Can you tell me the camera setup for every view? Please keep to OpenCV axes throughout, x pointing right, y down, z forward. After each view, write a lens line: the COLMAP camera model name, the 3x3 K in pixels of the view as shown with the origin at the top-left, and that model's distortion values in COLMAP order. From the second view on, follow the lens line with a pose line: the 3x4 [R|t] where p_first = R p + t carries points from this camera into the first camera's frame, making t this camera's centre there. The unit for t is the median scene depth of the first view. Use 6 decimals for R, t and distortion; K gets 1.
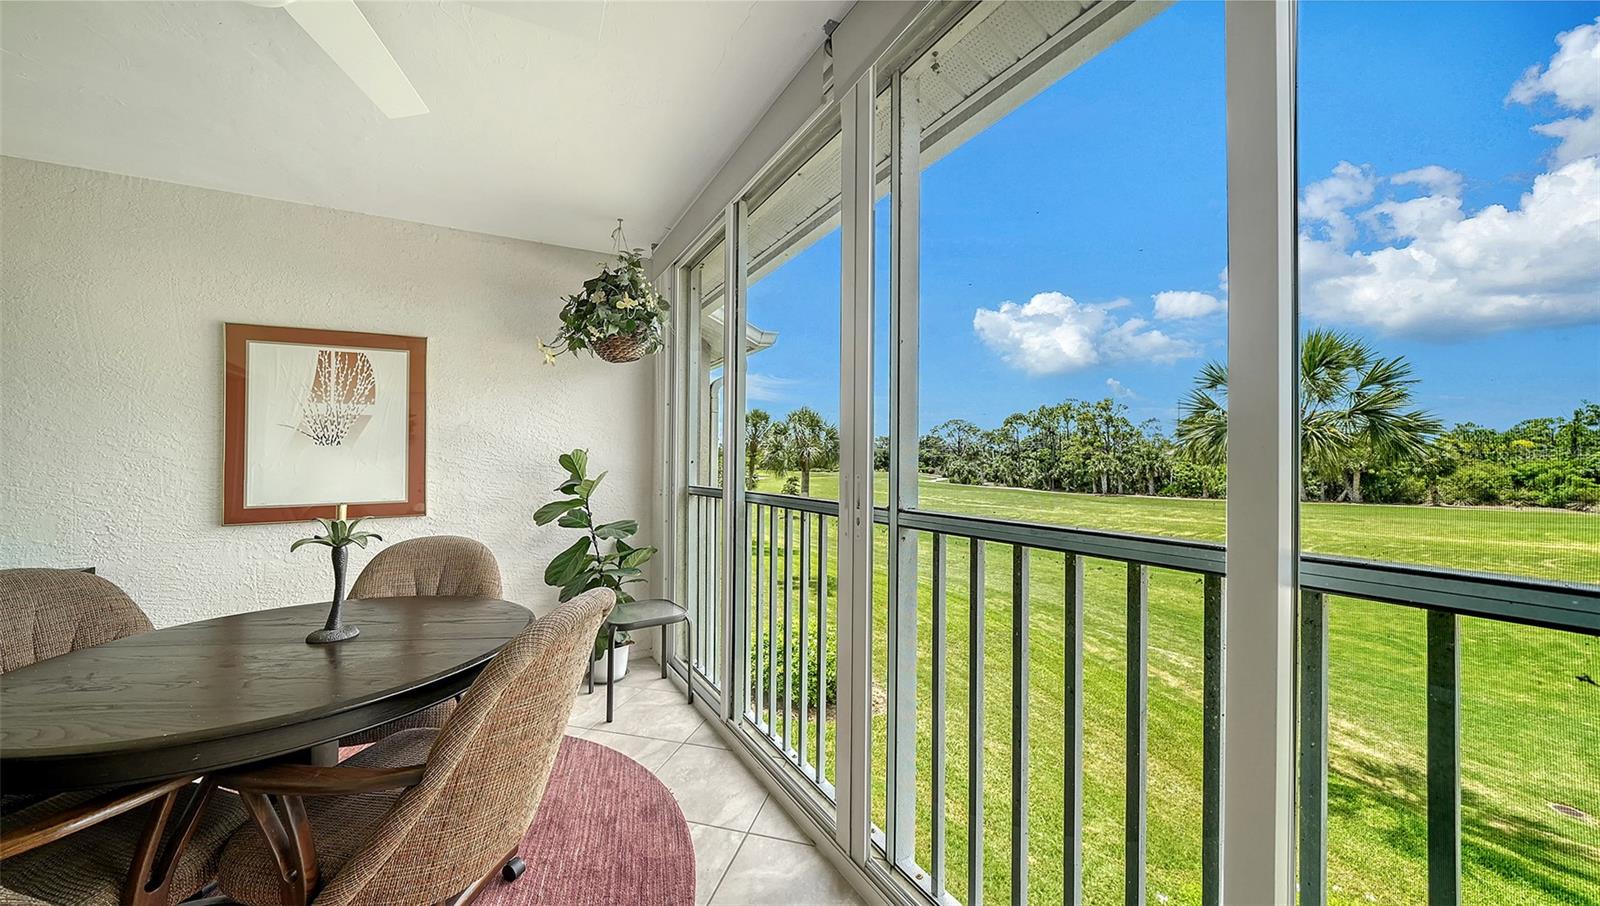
lens RADIAL K [[550.6, 0, 795.3], [0, 550.6, 450.5], [0, 0, 1]] dist [-0.007131, 0.000073]
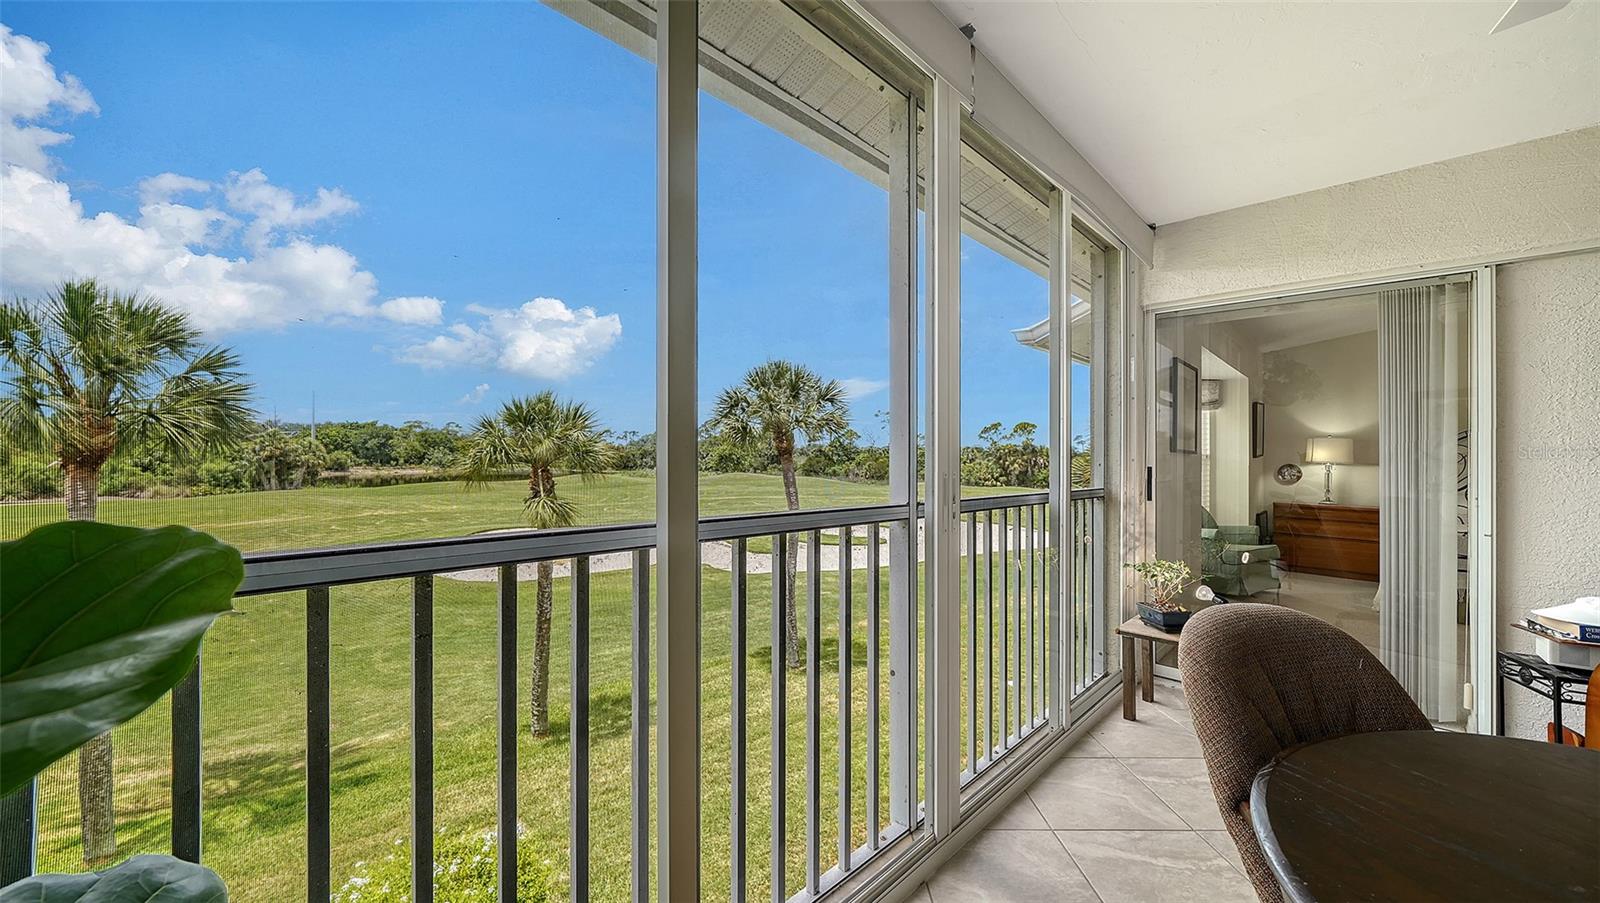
lens RADIAL K [[580.6, 0, 786.3], [0, 580.6, 459.9], [0, 0, 1]] dist [-0.000619, -0.000031]
pose [[-0.264760, -0.004129, 0.964305, -0.136173], [-0.029799, 0.999548, -0.003901, 0.005156], [-0.963854, -0.029768, -0.264764, 0.245766]]
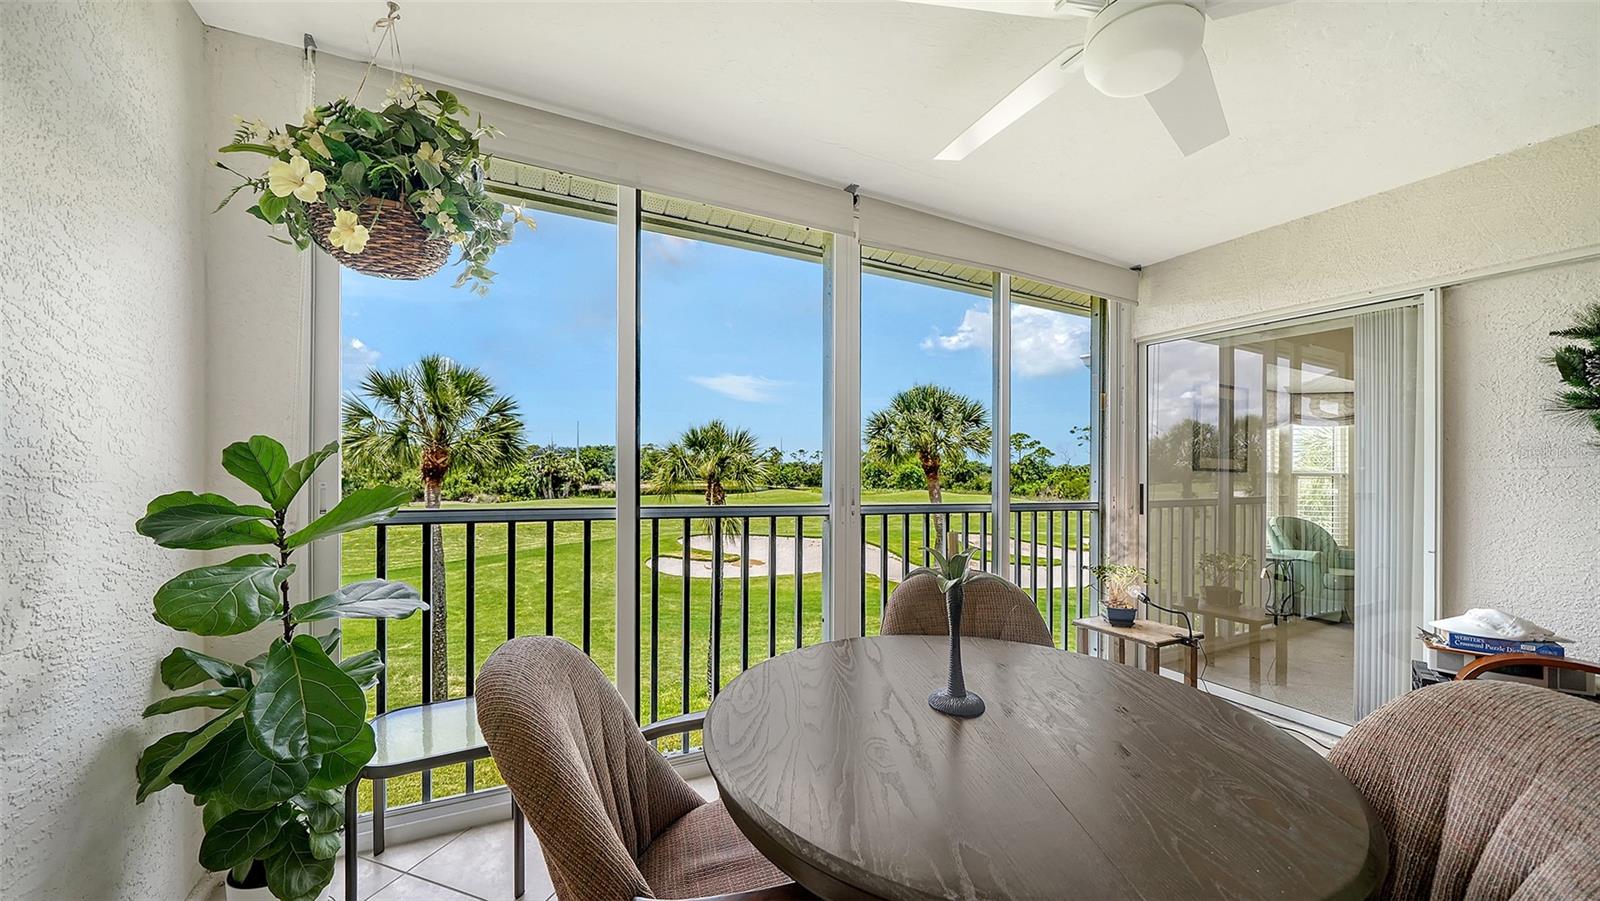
lens RADIAL K [[547.9, 0, 789.3], [0, 547.9, 477.8], [0, 0, 1]] dist [0.000602, -0.000012]
pose [[0.047011, -0.005155, 0.998881, -0.224961], [-0.035390, 0.999350, 0.006823, 0.003507], [-0.998267, -0.035671, 0.046798, 0.165538]]
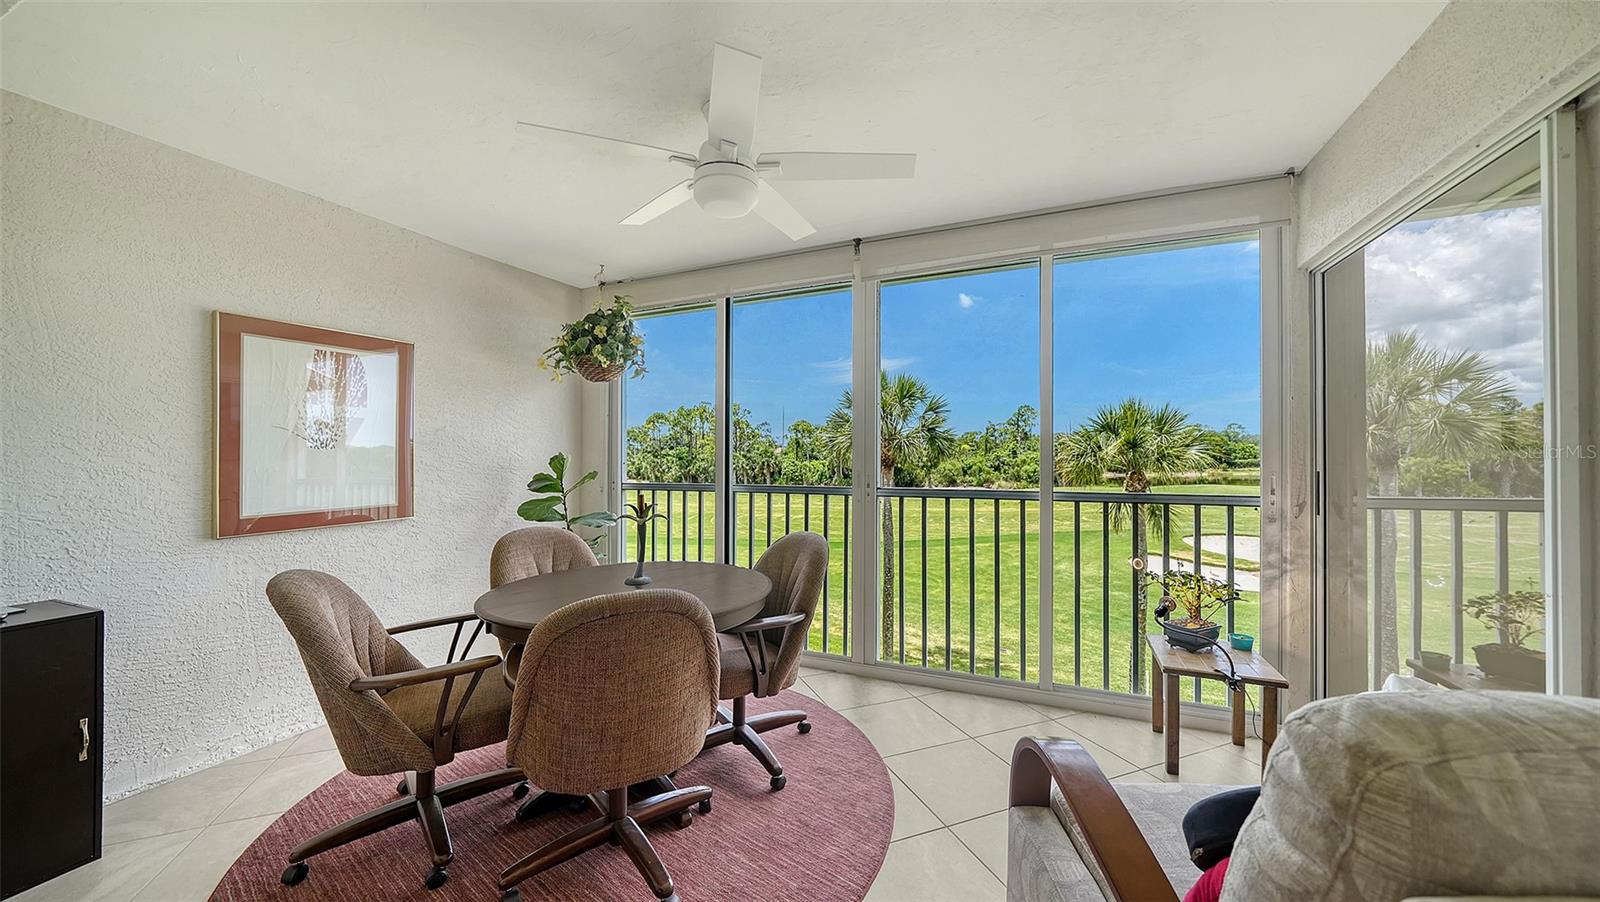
lens RADIAL K [[556.0, 0, 804.1], [0, 556.0, 456.2], [0, 0, 1]] dist [-0.015256, 0.000085]
pose [[0.795876, 0.001211, 0.605459, -0.192665], [-0.010221, 0.999882, 0.011436, -0.004141], [-0.605374, -0.015290, 0.795794, -0.067906]]
